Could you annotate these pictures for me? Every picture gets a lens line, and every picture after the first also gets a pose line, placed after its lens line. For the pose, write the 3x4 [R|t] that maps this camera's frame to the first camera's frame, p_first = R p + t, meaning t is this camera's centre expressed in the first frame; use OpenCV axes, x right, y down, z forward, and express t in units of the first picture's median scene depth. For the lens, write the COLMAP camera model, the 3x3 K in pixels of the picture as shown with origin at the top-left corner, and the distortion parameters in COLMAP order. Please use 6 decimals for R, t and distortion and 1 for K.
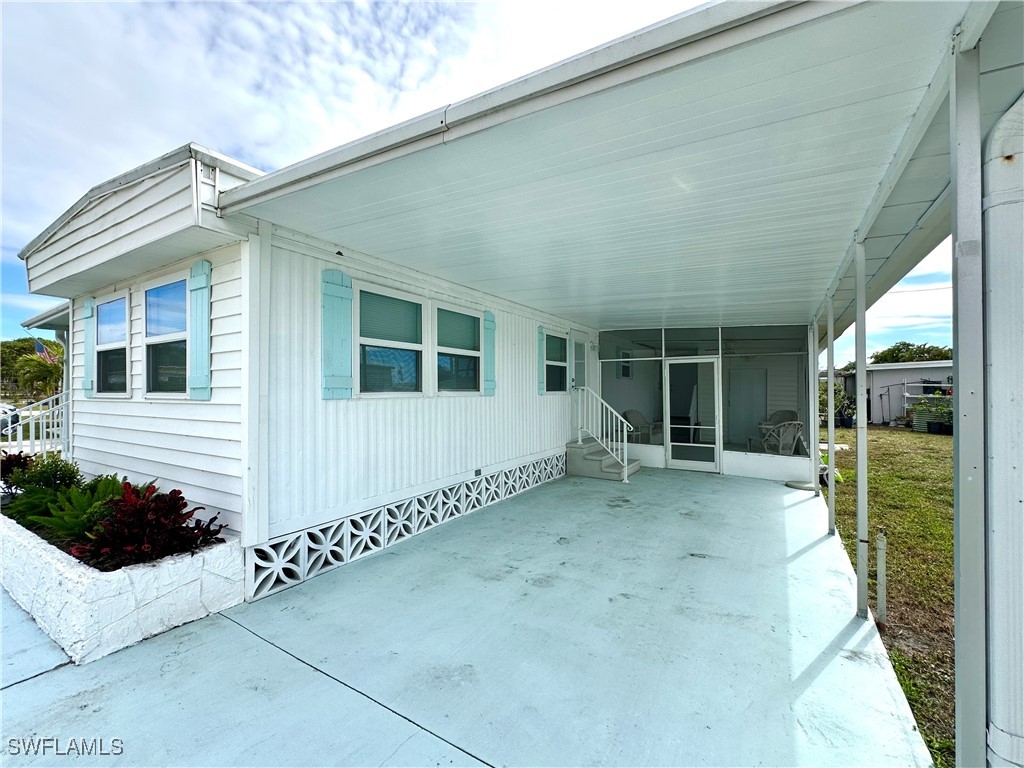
lens RADIAL K [[443.2, 0, 512.0], [0, 443.2, 384.0], [0, 0, 1]] dist [-0.002840, -0.000019]
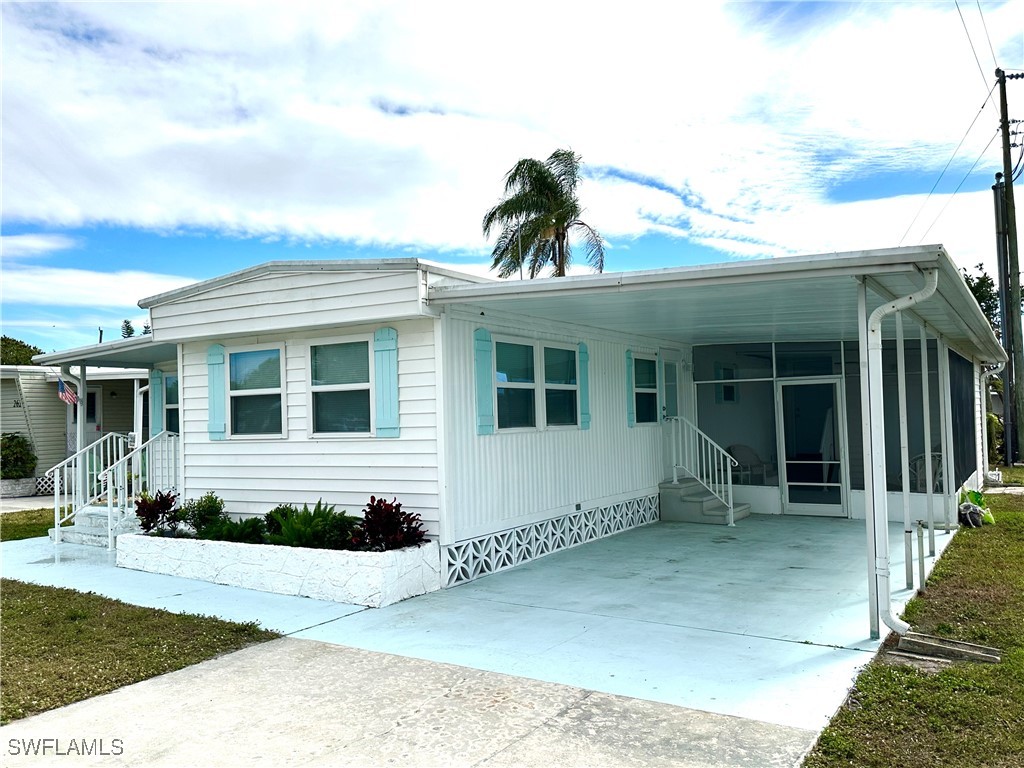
lens RADIAL K [[847.6, 0, 497.0], [0, 847.6, 384.5], [0, 0, 1]] dist [0.142554, -0.180701]
pose [[0.999584, -0.022688, -0.017786, -0.259471], [0.022233, 0.999430, -0.025409, -0.035107], [0.018352, 0.025003, 0.999519, -1.082774]]
